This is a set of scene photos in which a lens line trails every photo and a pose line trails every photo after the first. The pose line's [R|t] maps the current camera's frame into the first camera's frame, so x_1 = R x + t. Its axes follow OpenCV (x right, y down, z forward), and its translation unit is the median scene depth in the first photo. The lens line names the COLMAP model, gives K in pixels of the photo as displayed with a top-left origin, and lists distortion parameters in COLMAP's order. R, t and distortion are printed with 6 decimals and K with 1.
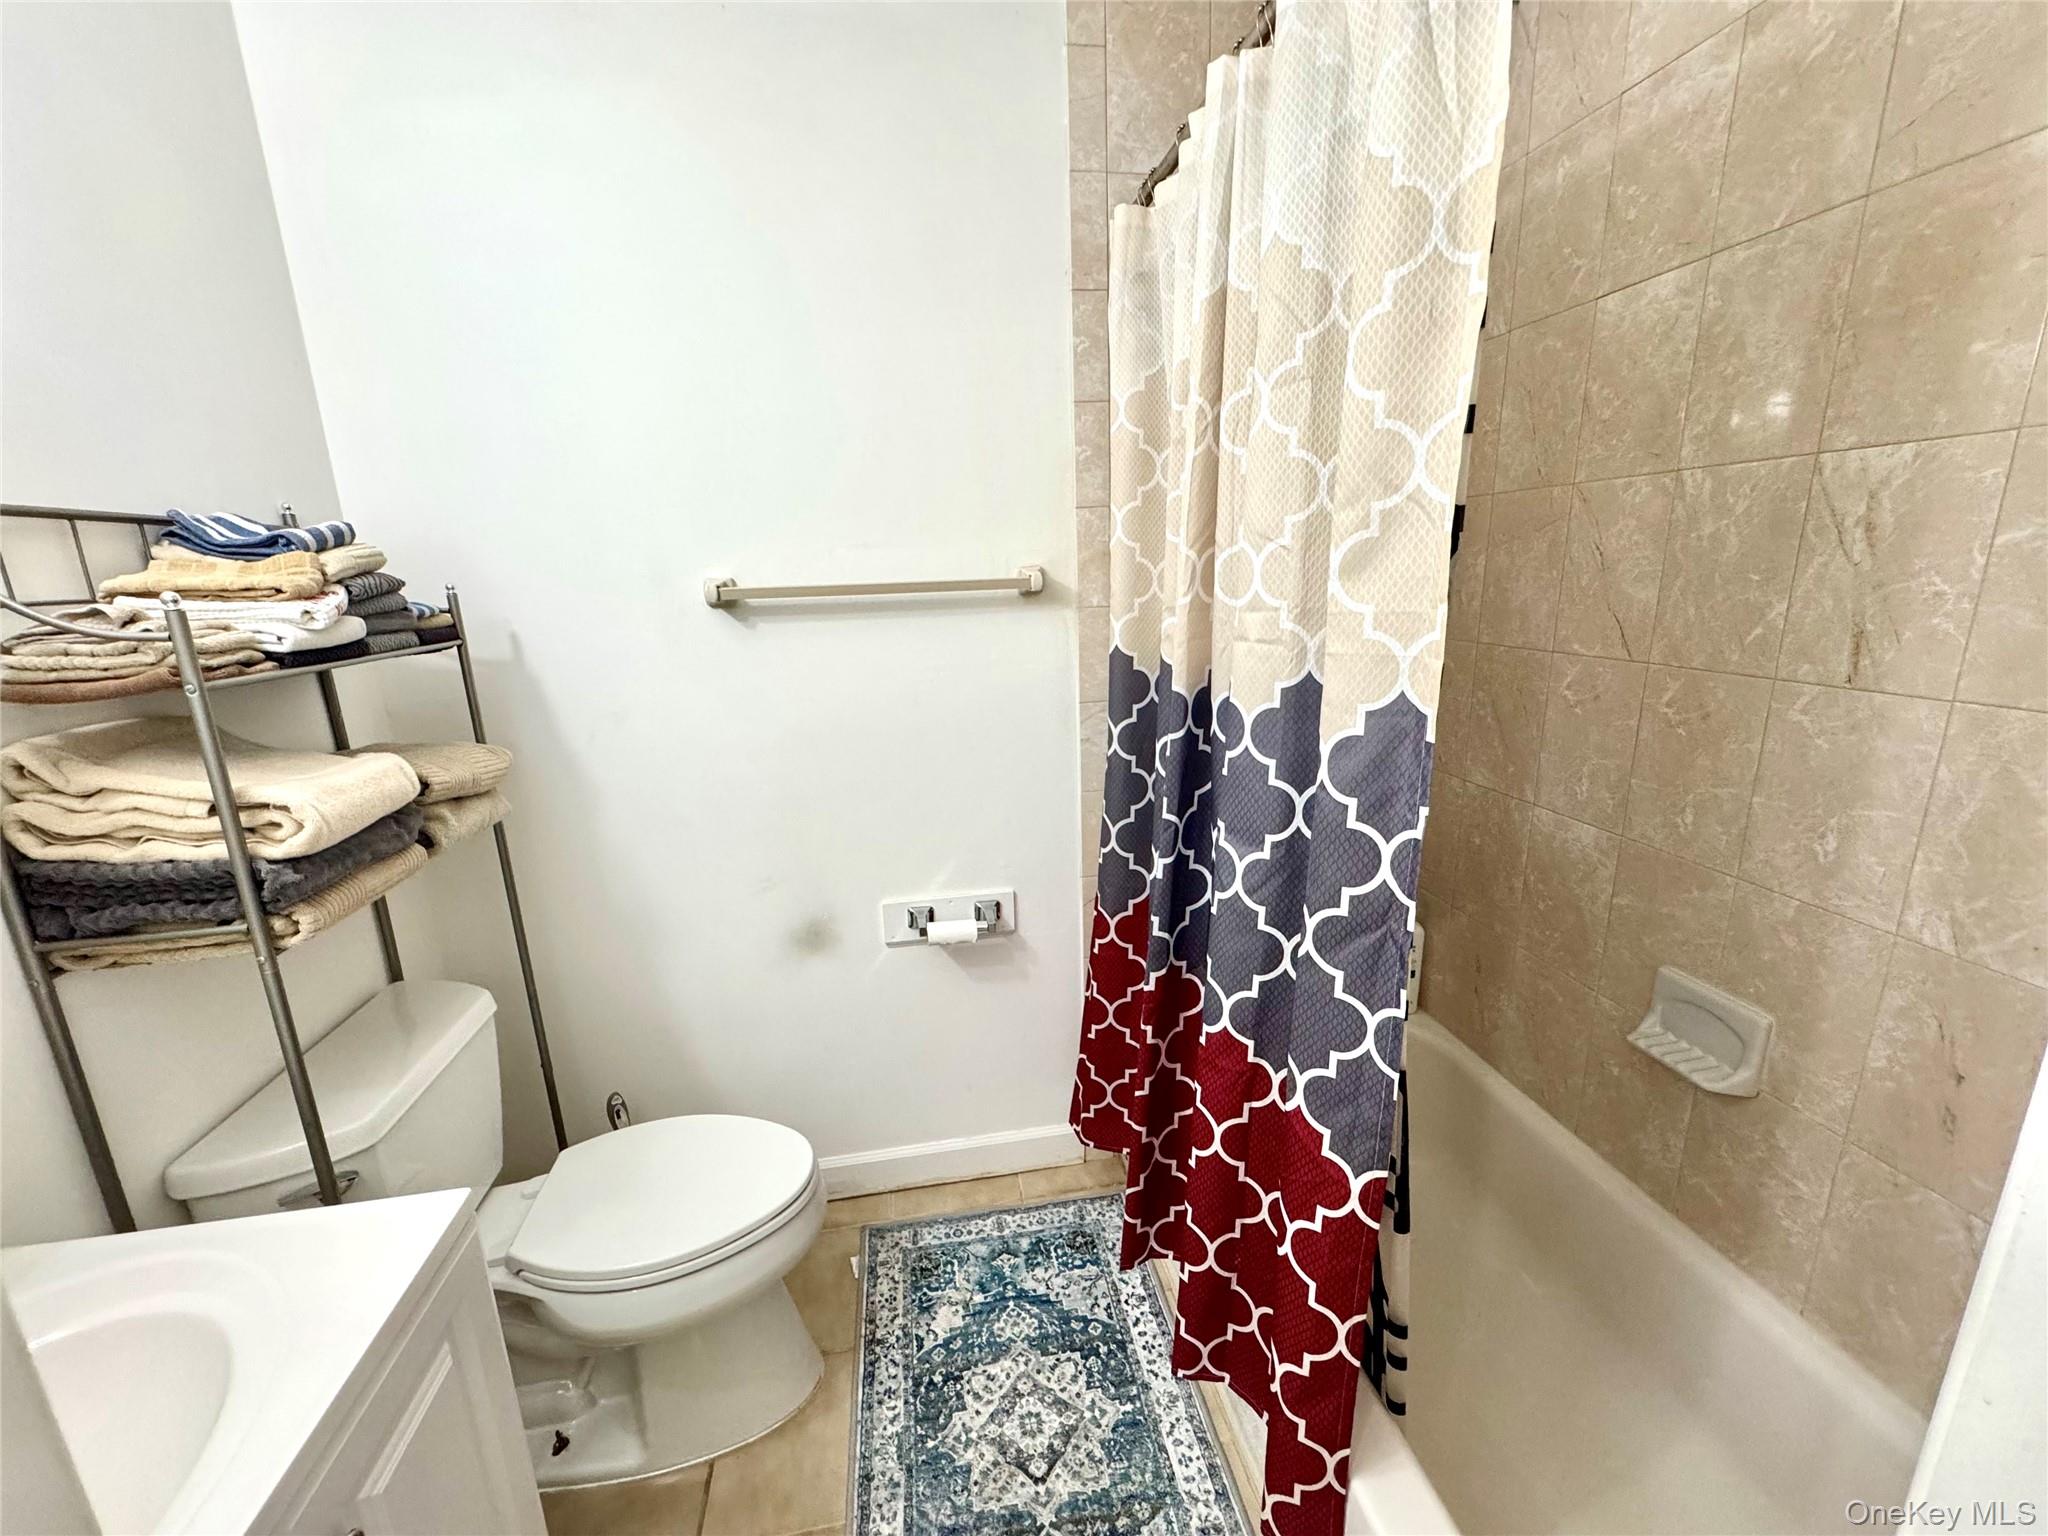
lens RADIAL K [[819.1, 0, 1023.7], [0, 819.1, 768.6], [0, 0, 1]] dist [-0.002879, -0.000204]
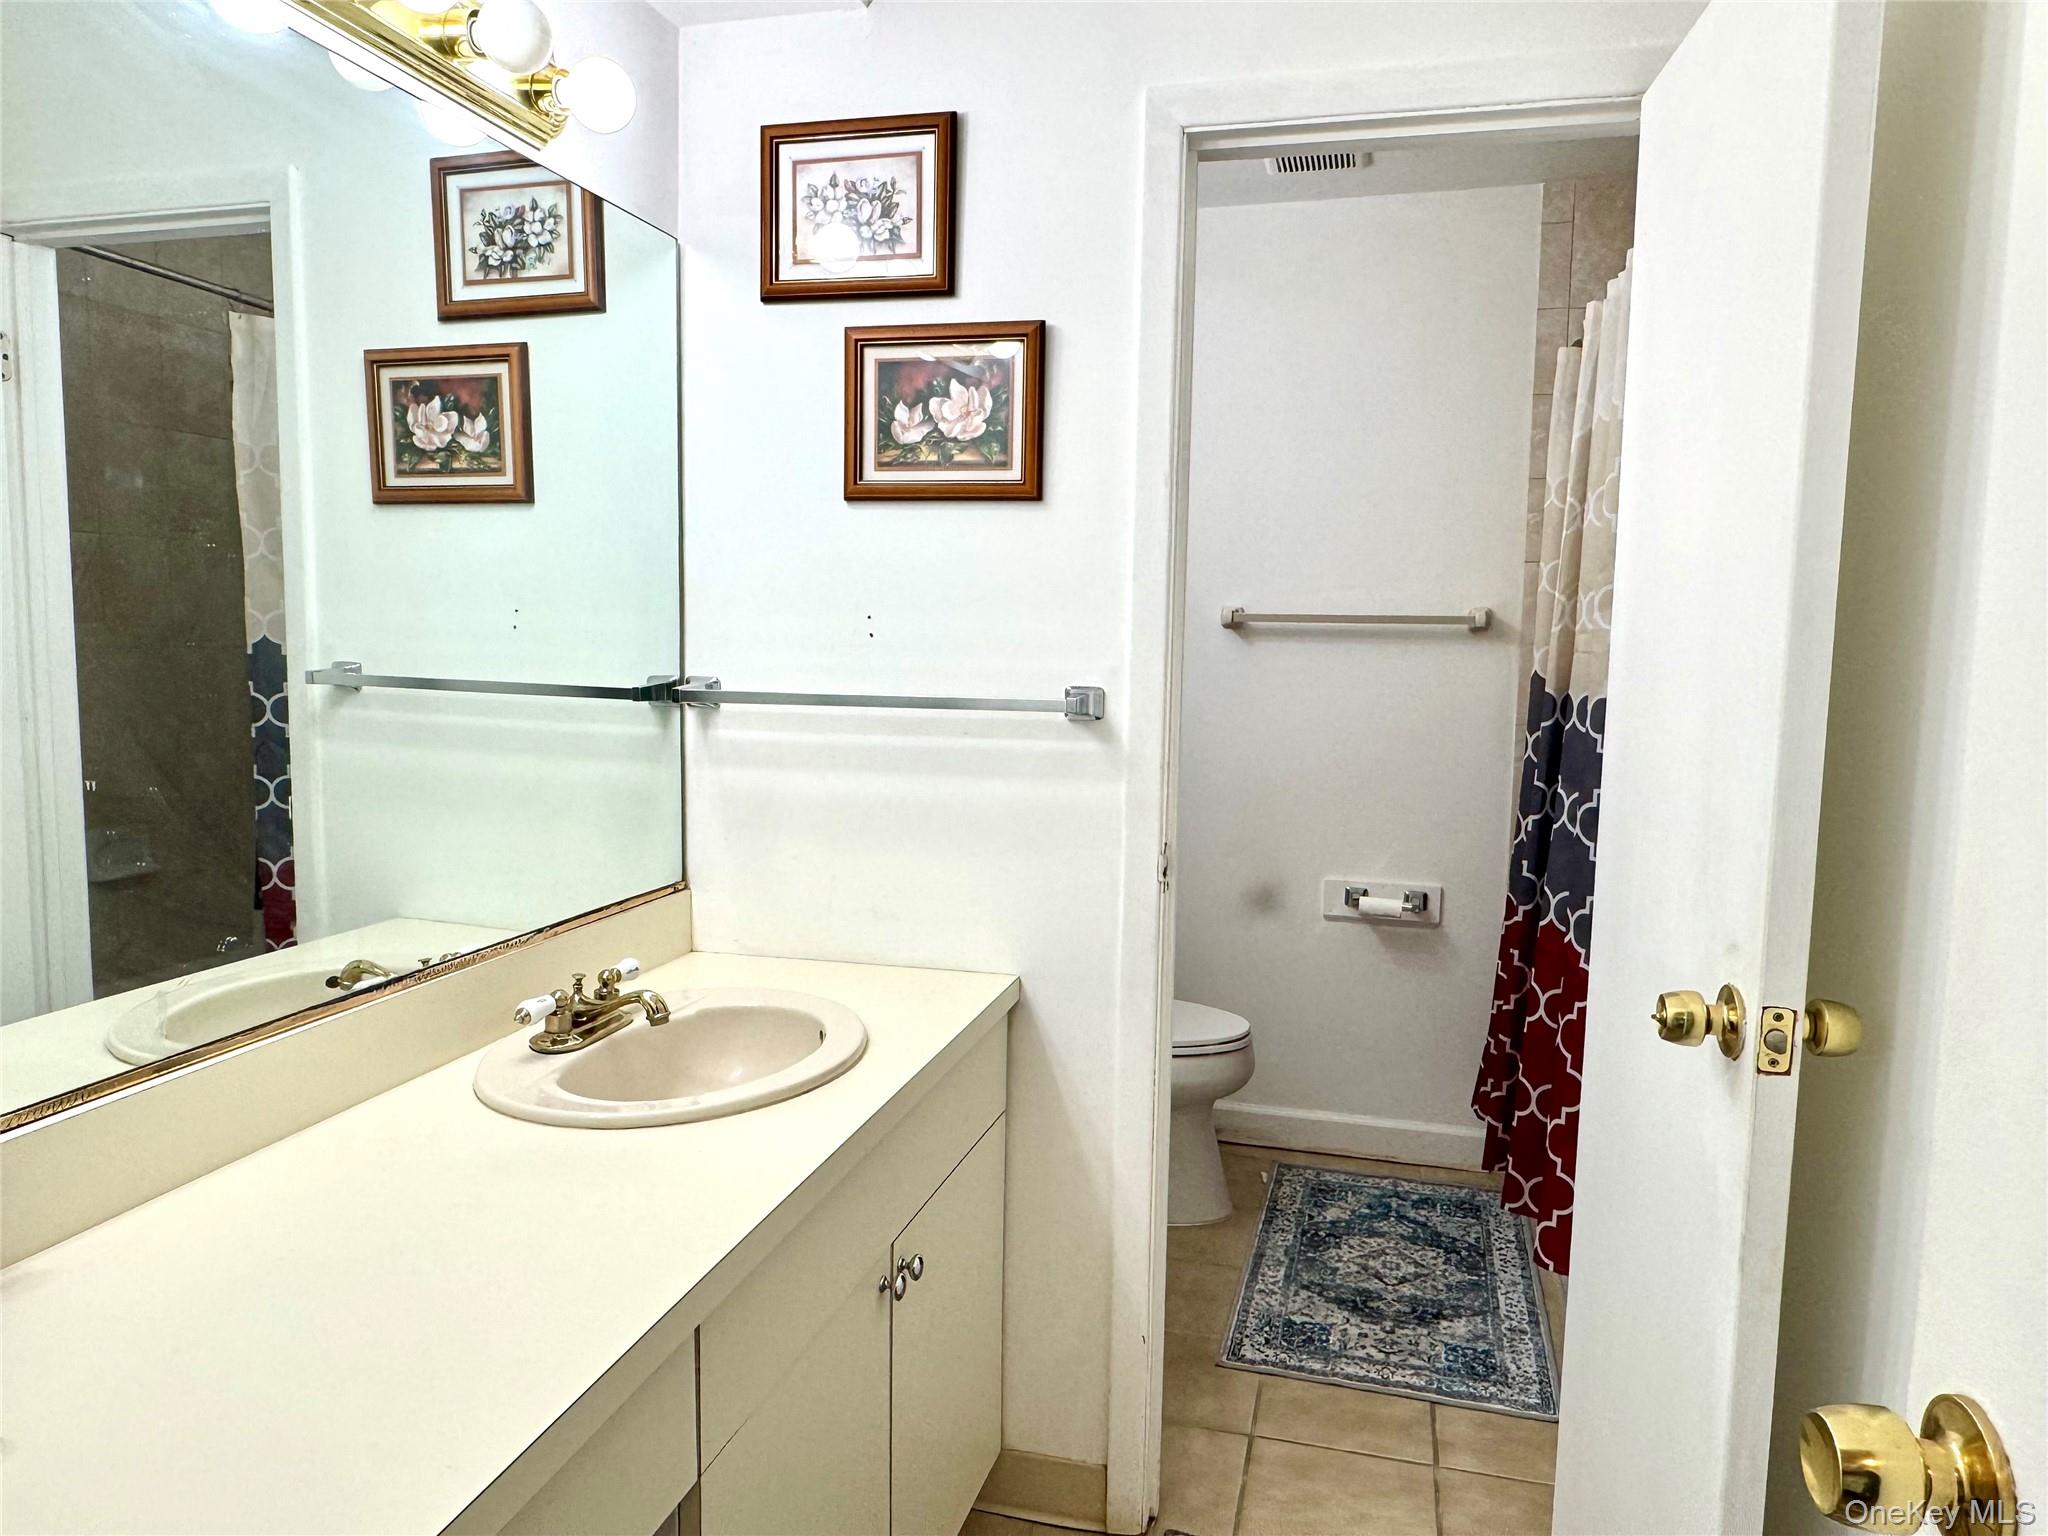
lens RADIAL K [[1323.3, 0, 1026.2], [0, 1323.3, 769.4], [0, 0, 1]] dist [-0.009496, -0.000161]
pose [[0.905426, 0.090801, -0.414678, 0.240708], [-0.143020, 0.984995, -0.096595, 0.283354], [0.399685, 0.146767, 0.904827, -1.037764]]
